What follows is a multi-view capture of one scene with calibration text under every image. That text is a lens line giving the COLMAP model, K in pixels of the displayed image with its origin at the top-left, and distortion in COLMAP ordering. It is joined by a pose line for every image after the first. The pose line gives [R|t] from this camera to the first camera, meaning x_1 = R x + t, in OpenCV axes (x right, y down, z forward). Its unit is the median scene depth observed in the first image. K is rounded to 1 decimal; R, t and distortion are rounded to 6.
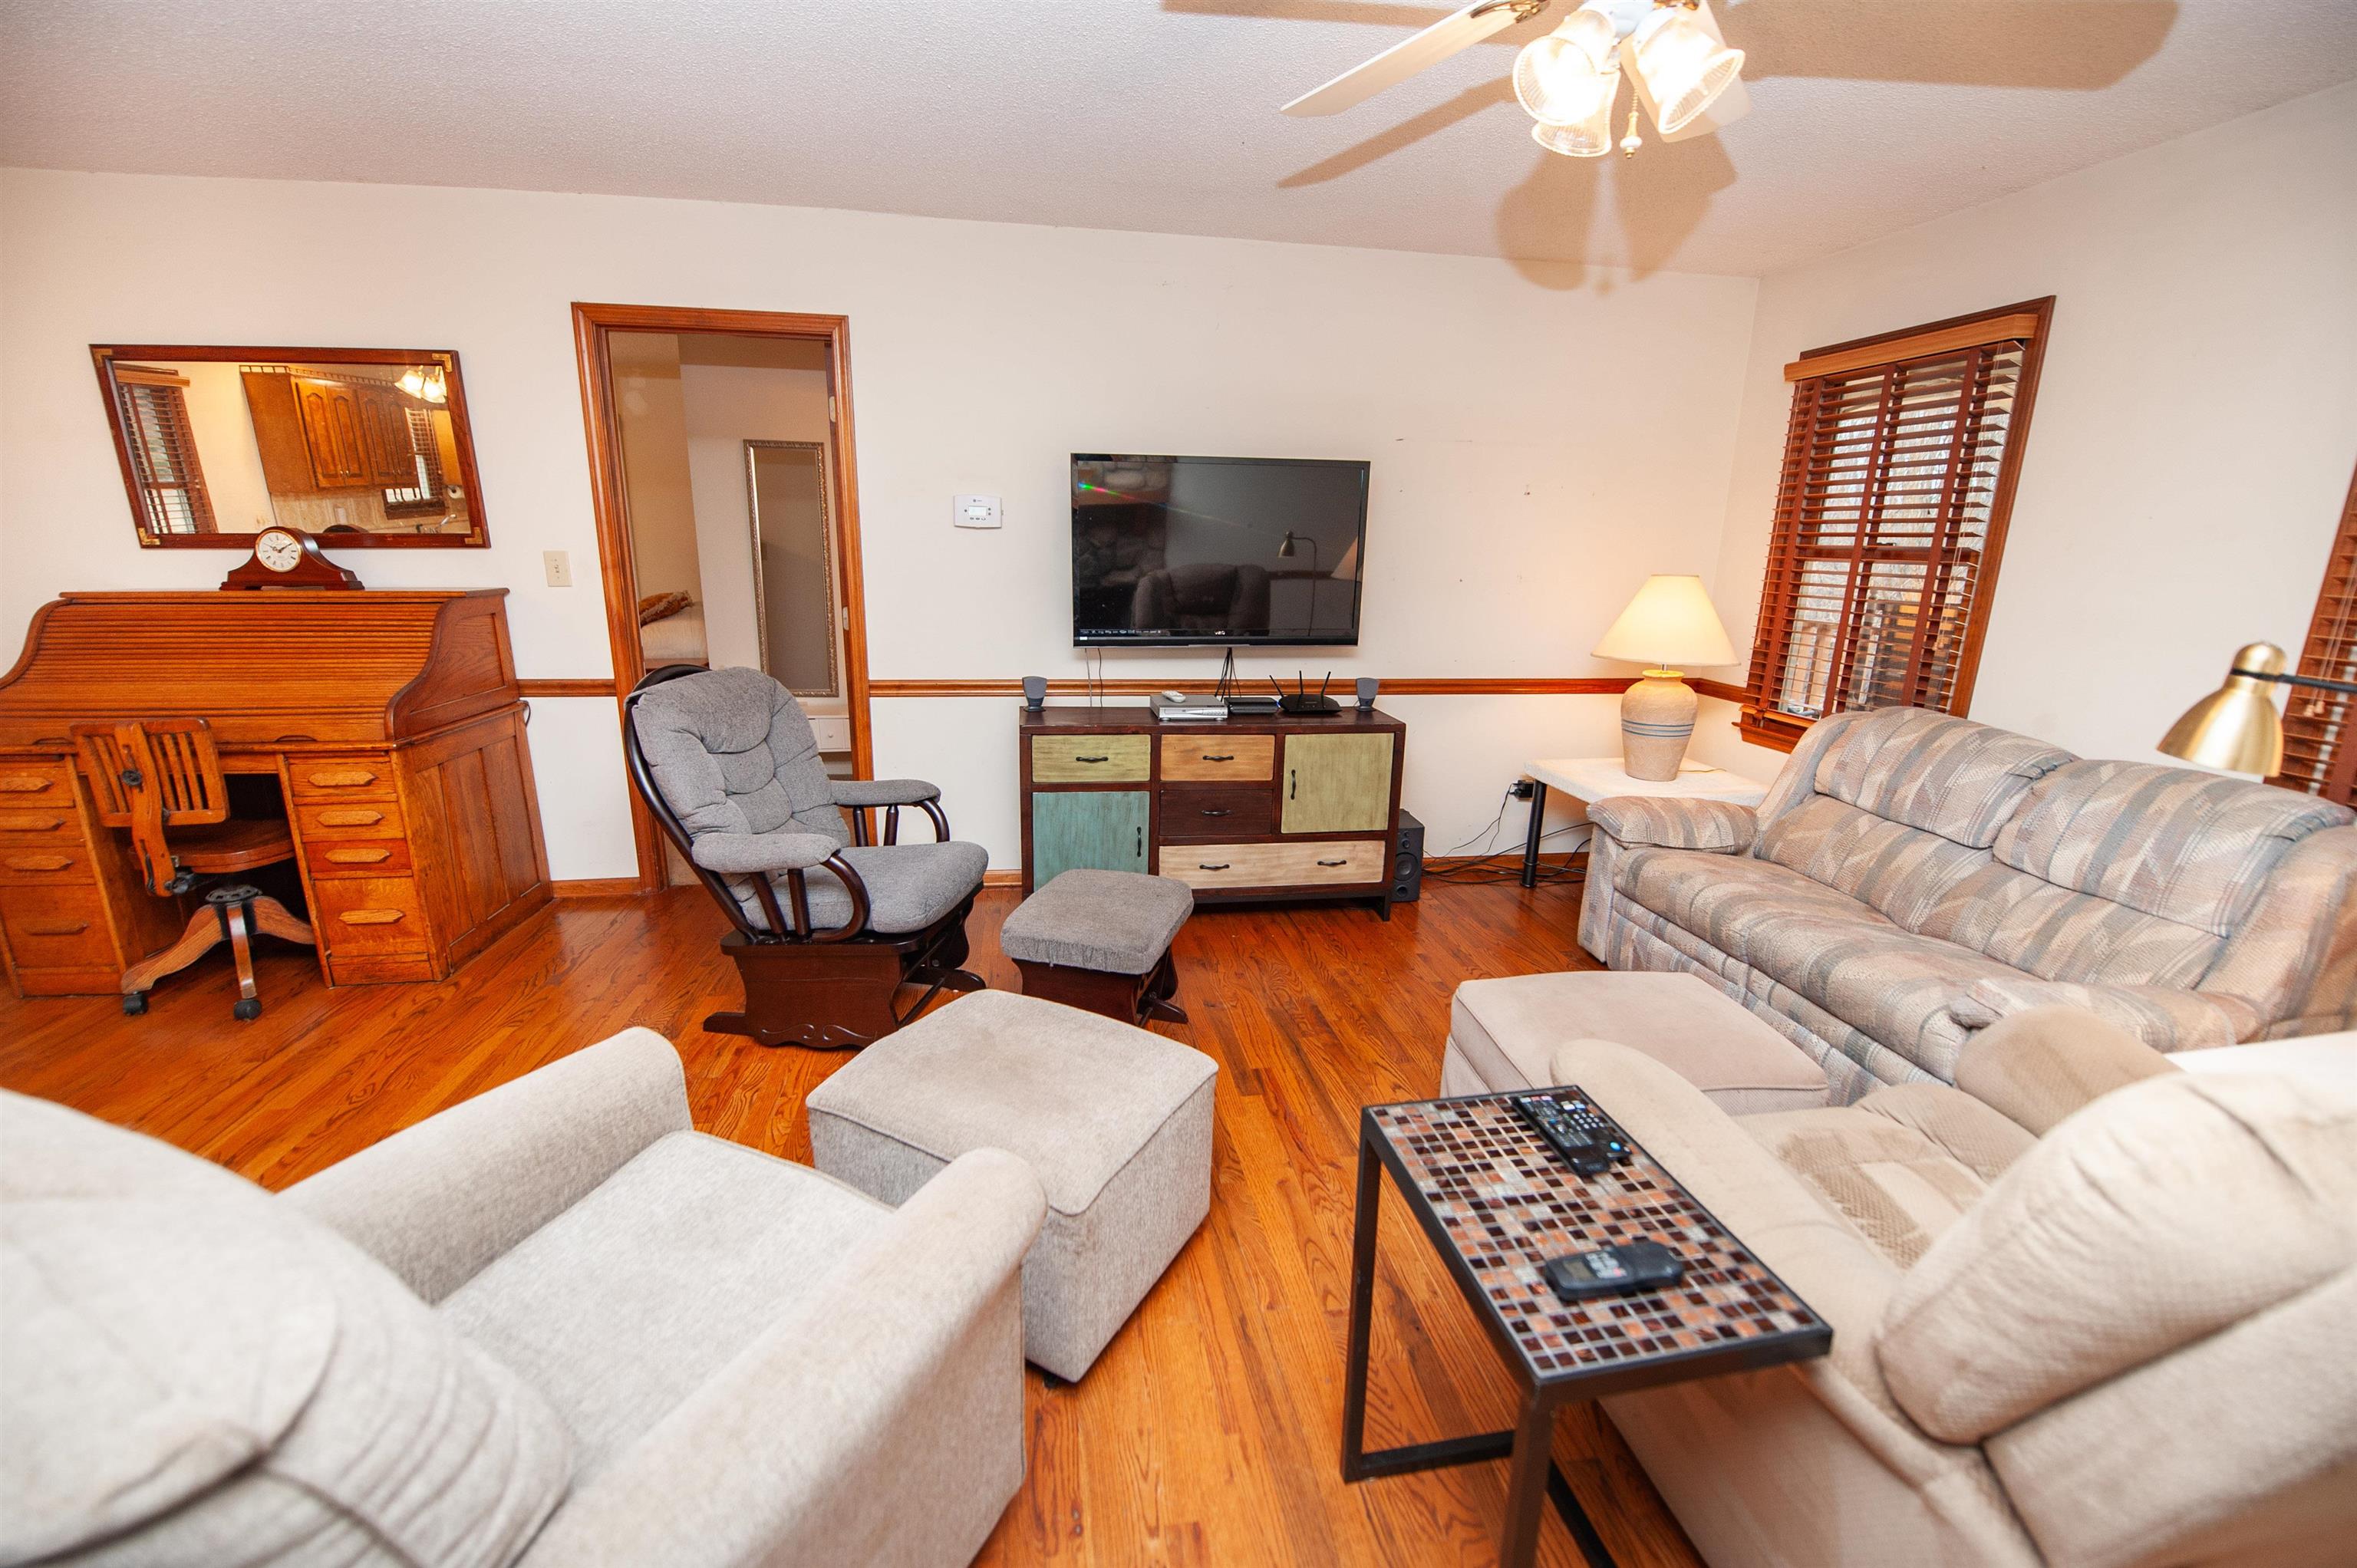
lens RADIAL K [[960.2, 0, 1180.3], [0, 960.2, 789.3], [0, 0, 1]] dist [-0.018282, -0.002019]
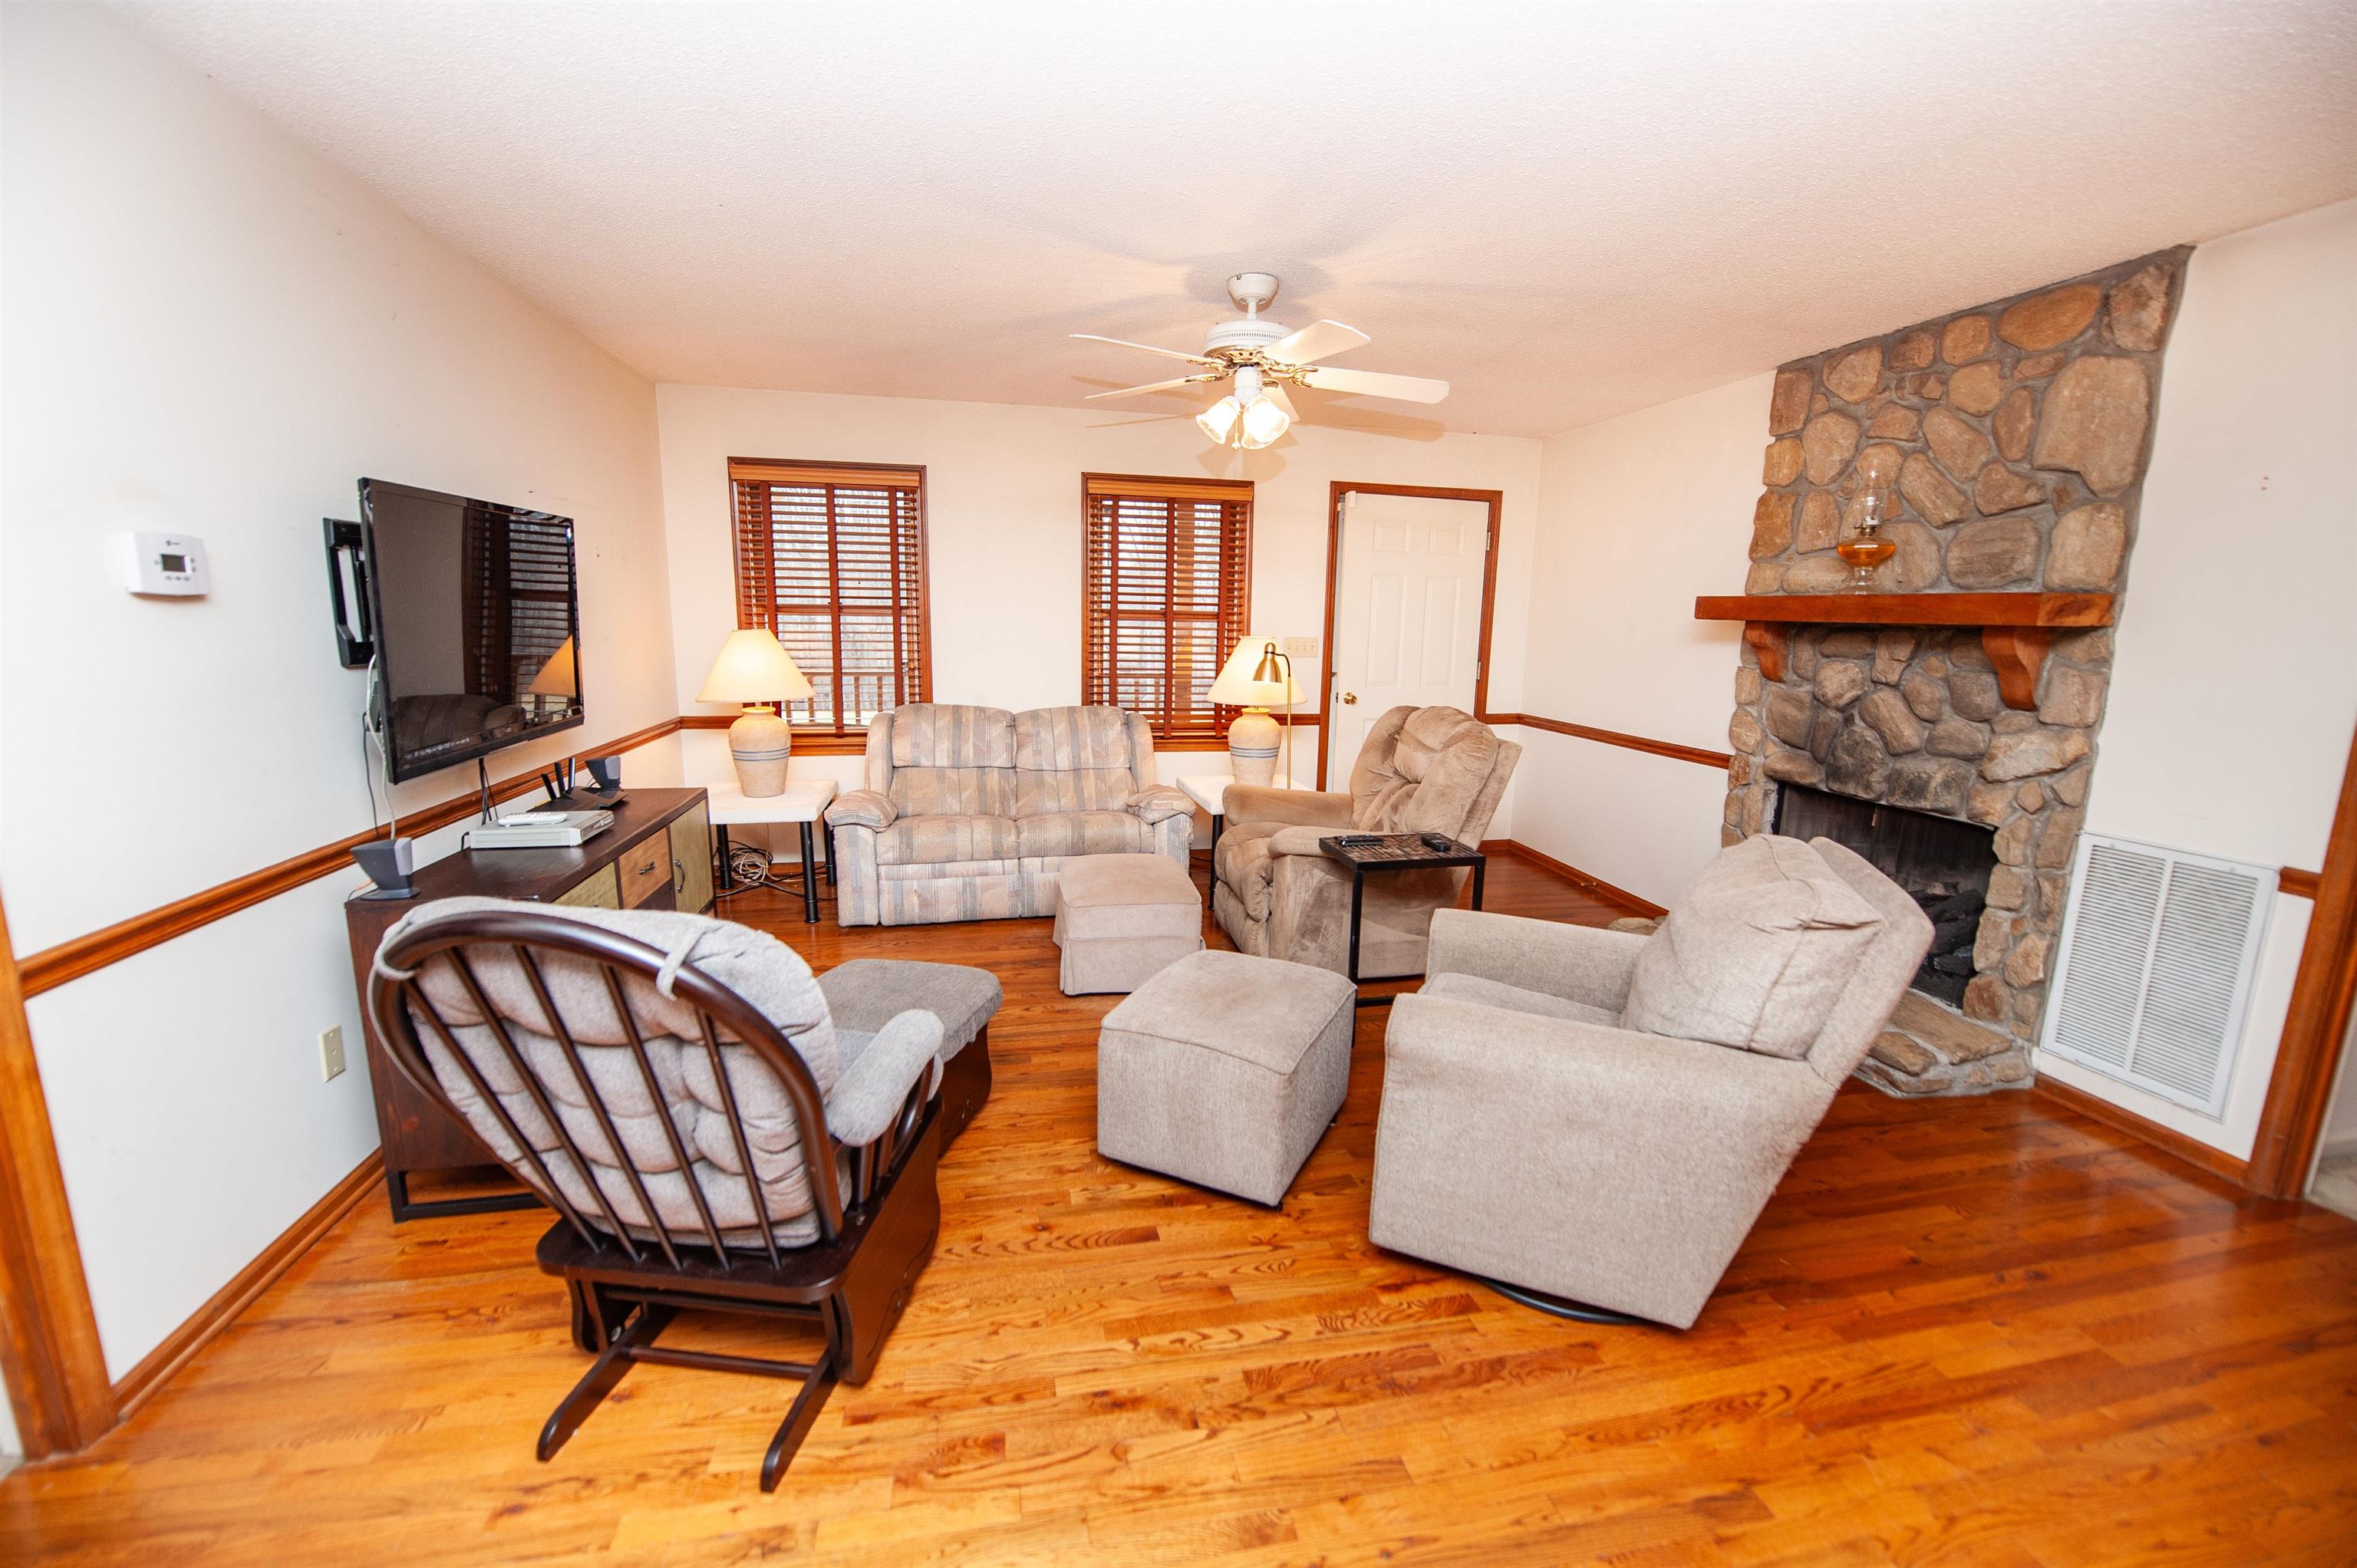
lens RADIAL K [[960.2, 0, 1180.3], [0, 960.2, 789.3], [0, 0, 1]] dist [-0.018282, -0.002019]
pose [[-0.050752, -0.201511, 0.978171, -0.854984], [0.231312, 0.950429, 0.207797, -0.178316], [-0.971555, 0.236809, -0.001624, 0.583470]]
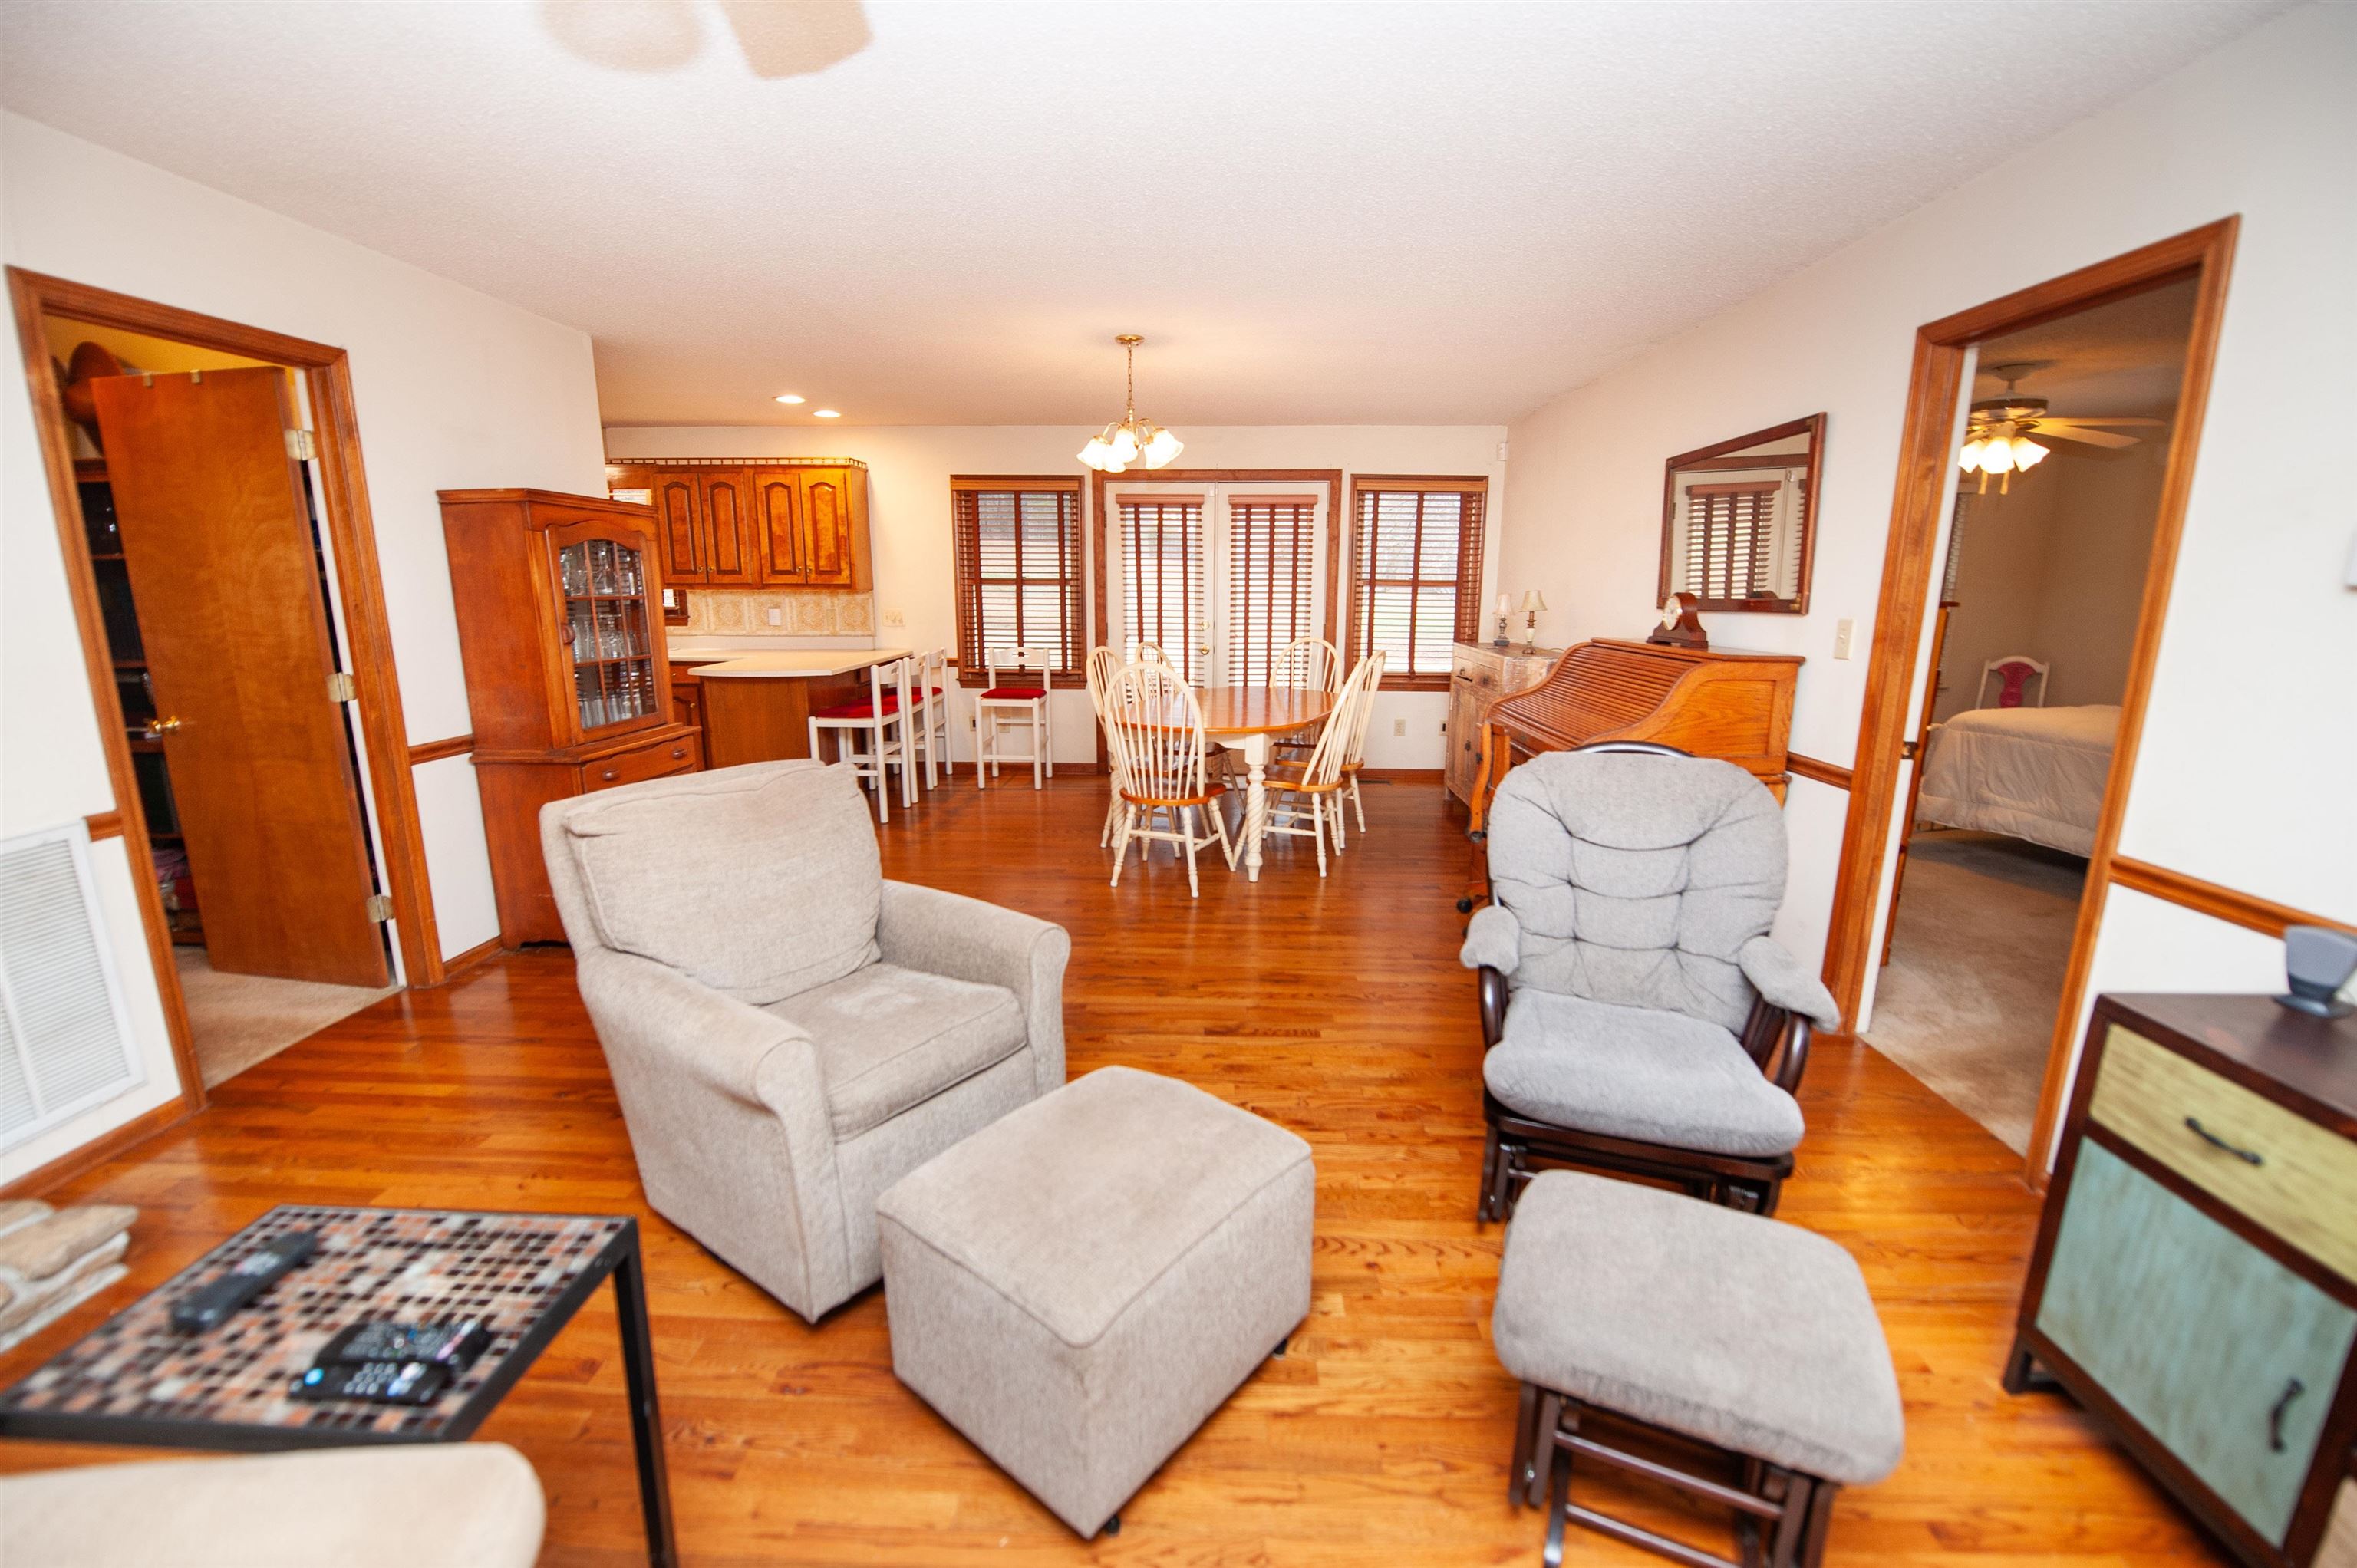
lens RADIAL K [[960.2, 0, 1180.3], [0, 960.2, 789.3], [0, 0, 1]] dist [-0.018282, -0.002019]
pose [[-0.185302, 0.185534, -0.965008, 0.371675], [-0.256064, 0.938973, 0.229698, -0.160573], [0.948733, 0.289667, -0.126485, 0.624390]]
